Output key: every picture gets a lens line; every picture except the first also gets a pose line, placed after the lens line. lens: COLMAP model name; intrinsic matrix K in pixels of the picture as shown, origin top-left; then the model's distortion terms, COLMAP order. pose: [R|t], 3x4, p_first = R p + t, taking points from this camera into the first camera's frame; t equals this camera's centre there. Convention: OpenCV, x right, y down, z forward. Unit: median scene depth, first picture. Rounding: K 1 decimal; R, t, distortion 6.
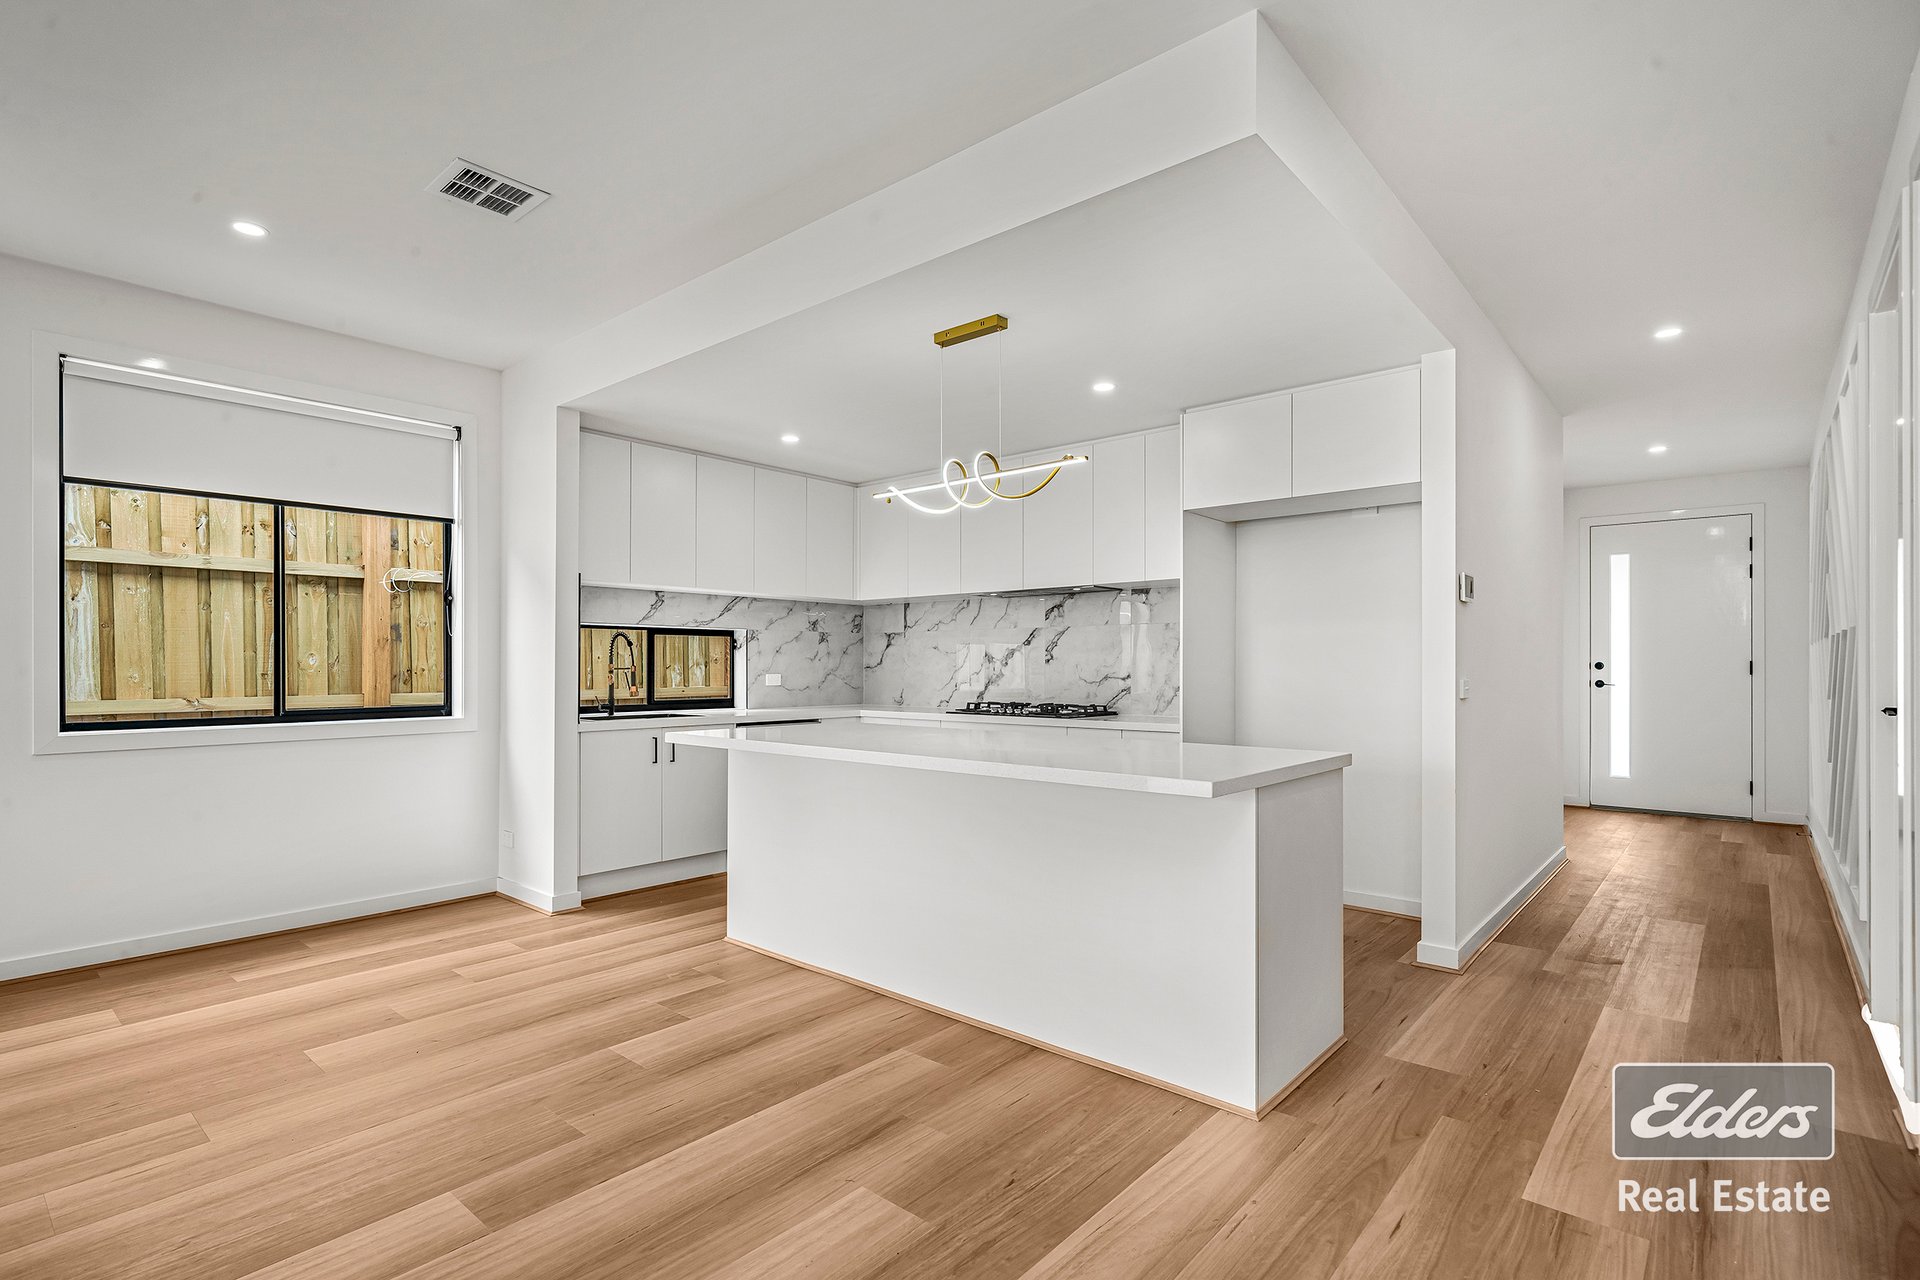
lens RADIAL K [[918.8, 0, 957.2], [0, 918.8, 668.2], [0, 0, 1]] dist [0.000963, 0.000127]
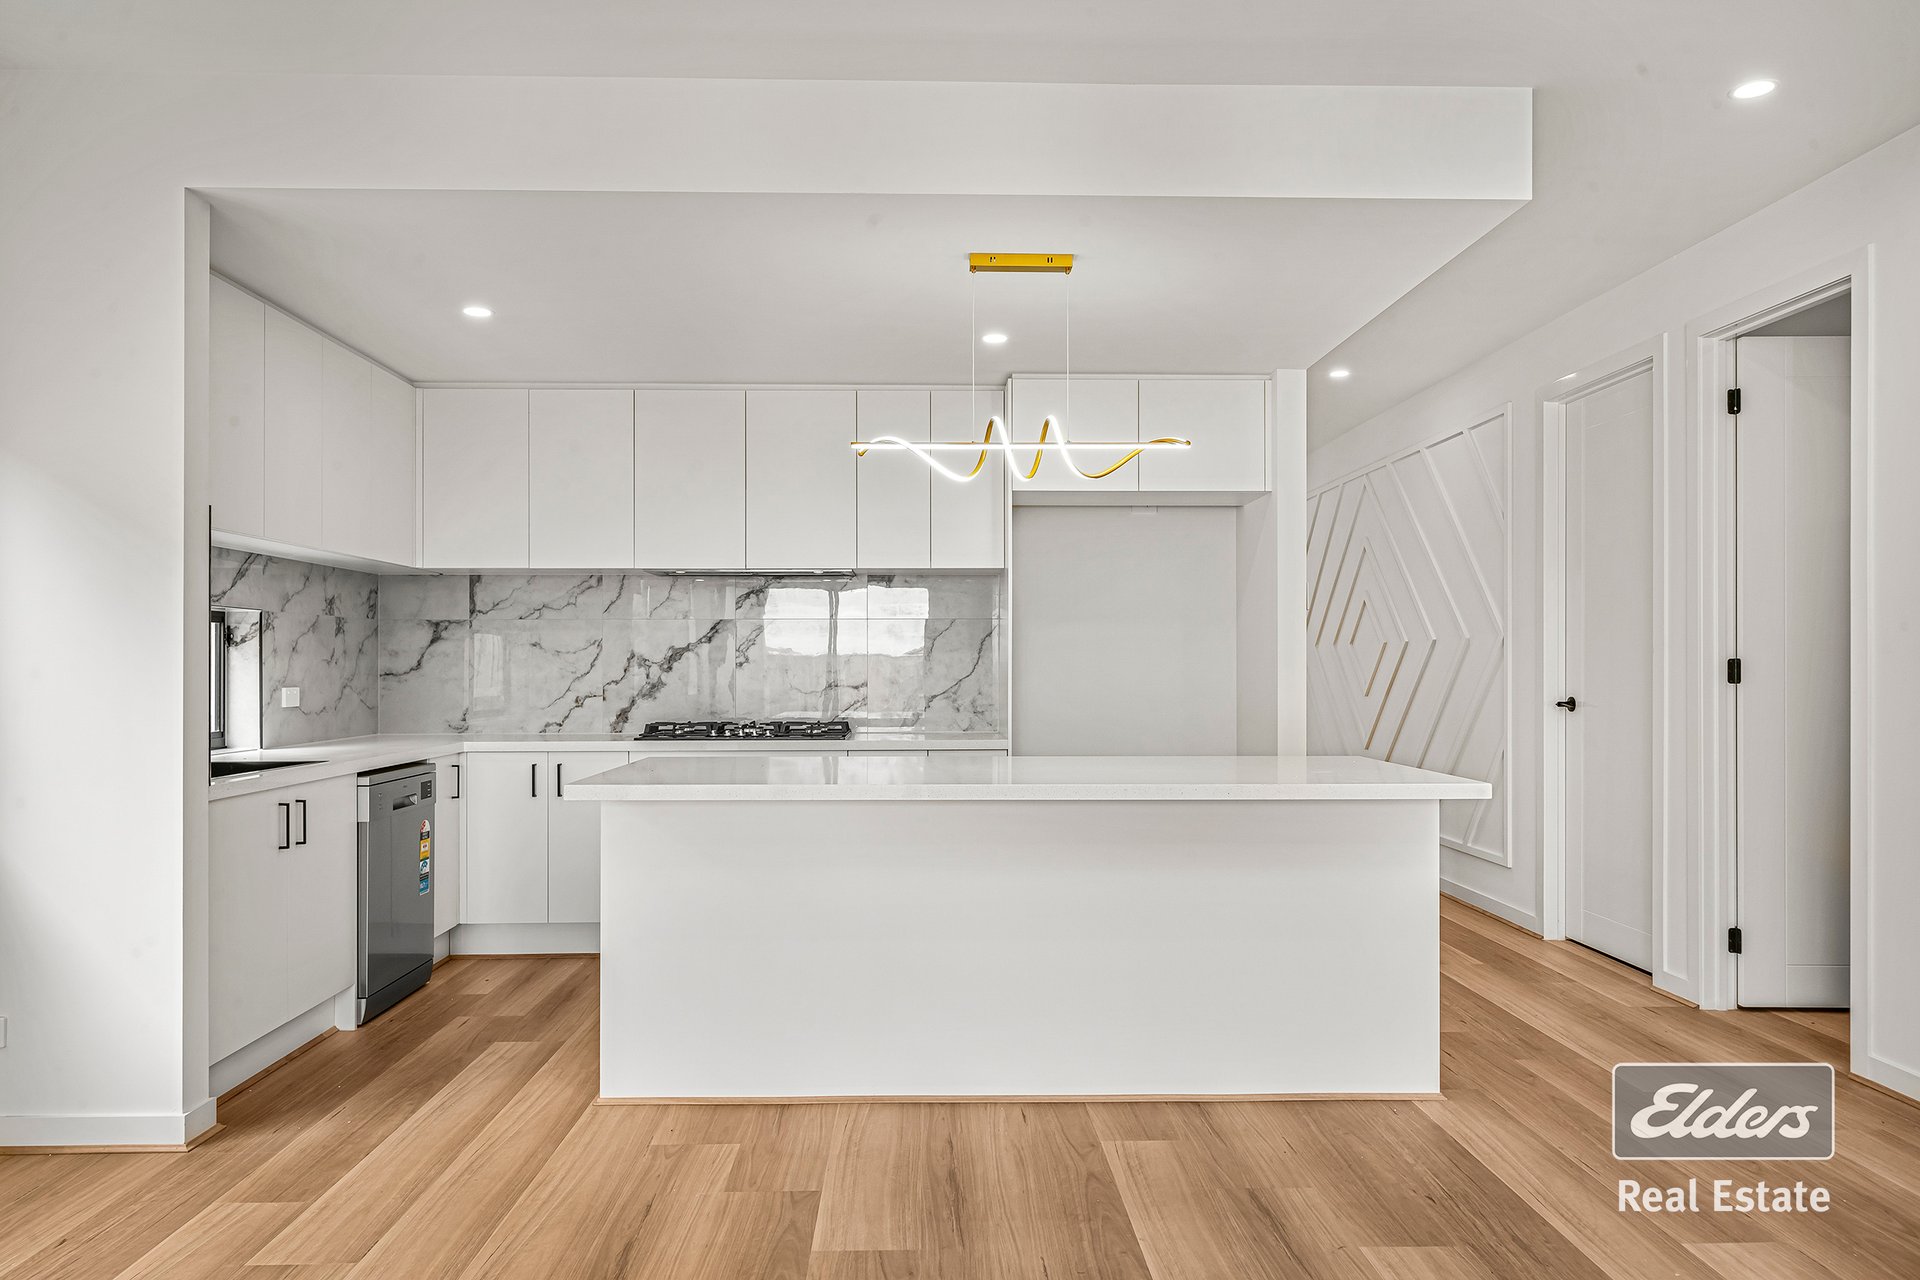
lens RADIAL K [[1268.6, 0, 955.9], [0, 1268.6, 663.8], [0, 0, 1]] dist [0.003332, -0.000138]
pose [[0.739466, -0.001534, 0.673192, -0.493119], [0.003406, 0.999993, -0.001462, -0.006918], [-0.673185, 0.003374, 0.739466, 0.130752]]
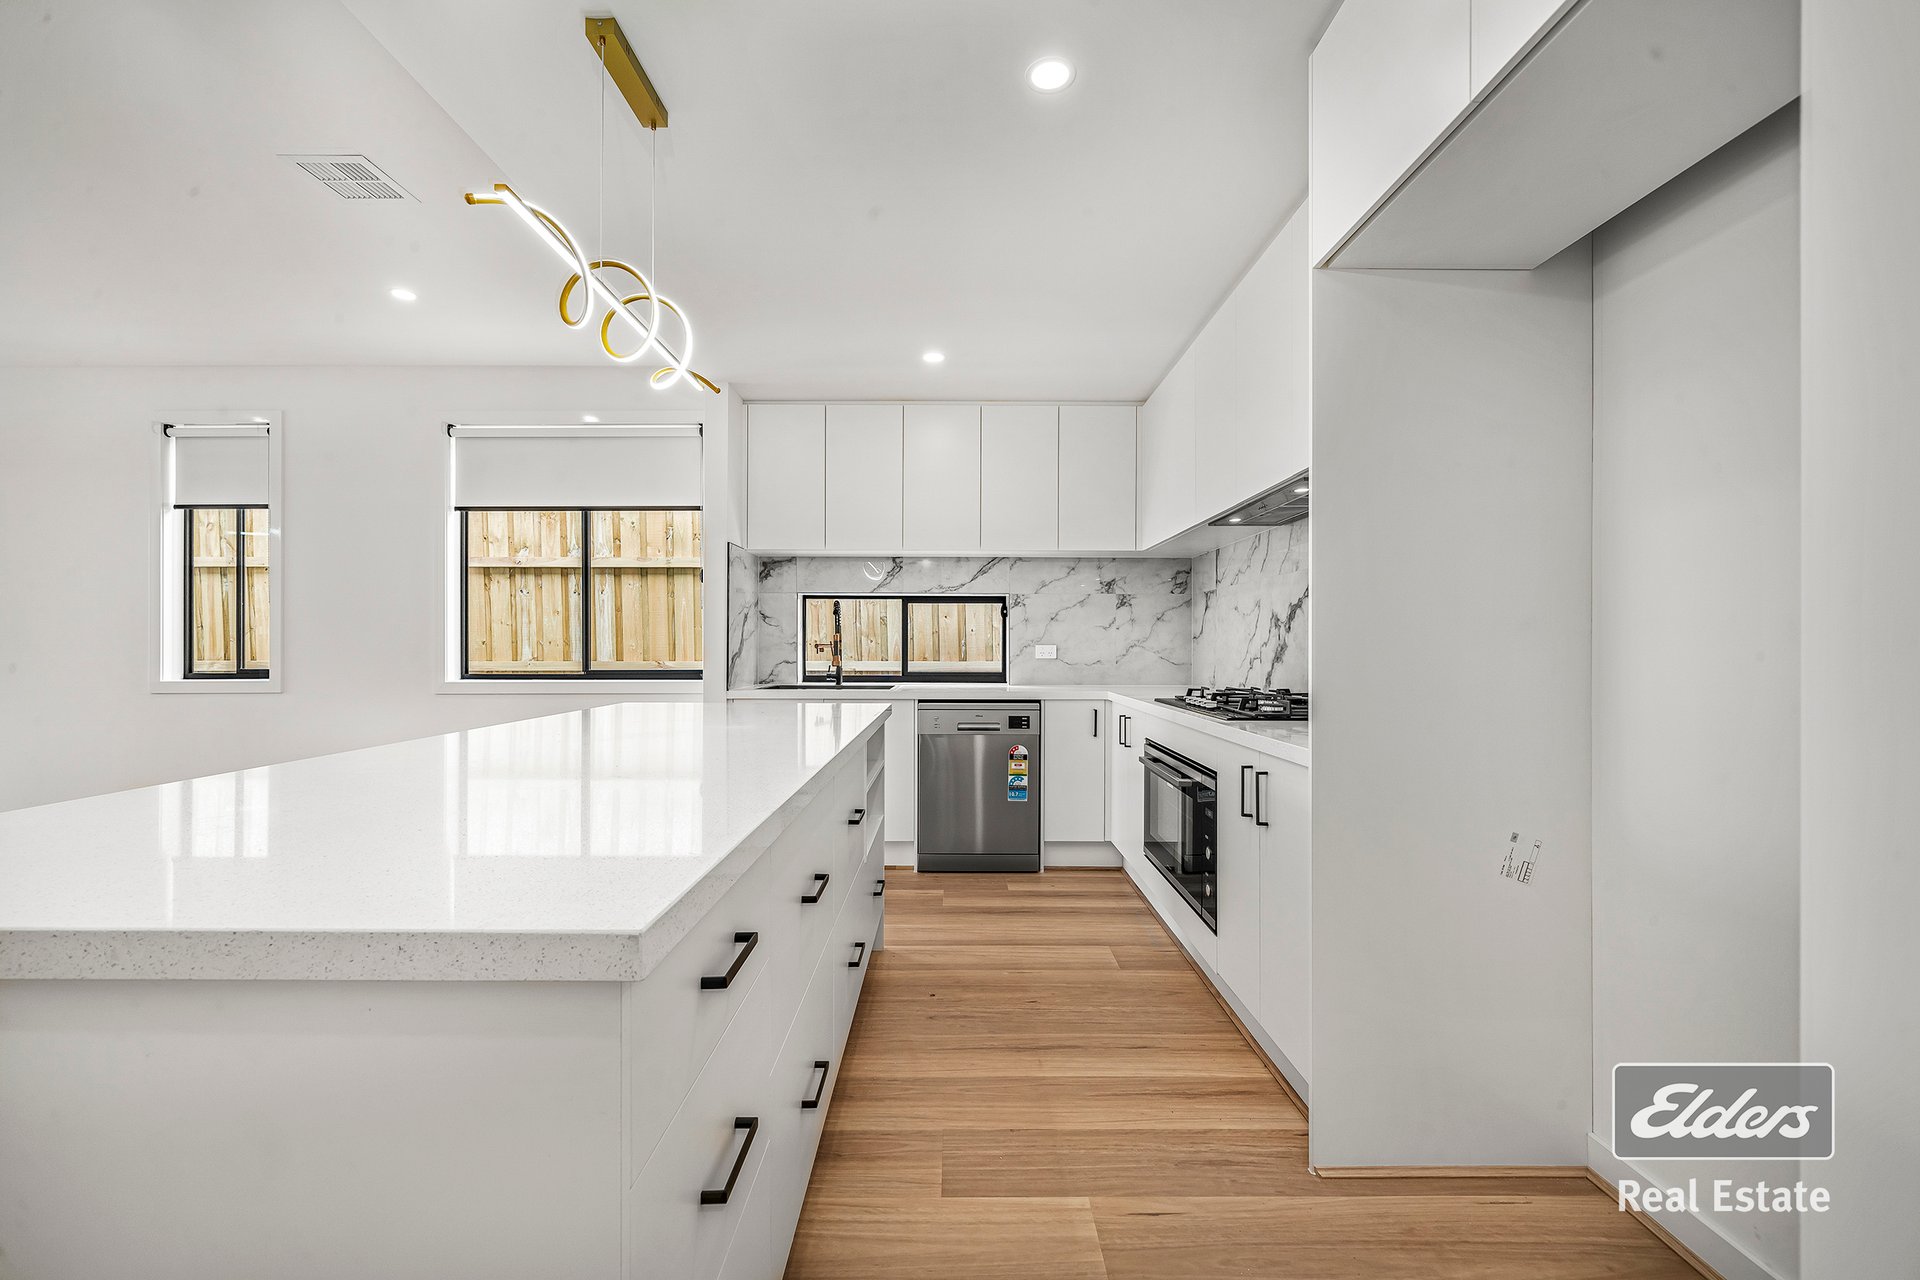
lens RADIAL K [[842.0, 0, 960.0], [0, 842.0, 640.0], [0, 0, 1]] dist [-0.103468, -0.000029]
pose [[0.653799, -0.001659, -0.756667, 0.383042], [-0.000727, 0.999996, -0.002821, 0.004069], [0.756668, 0.002394, 0.653795, 0.493962]]
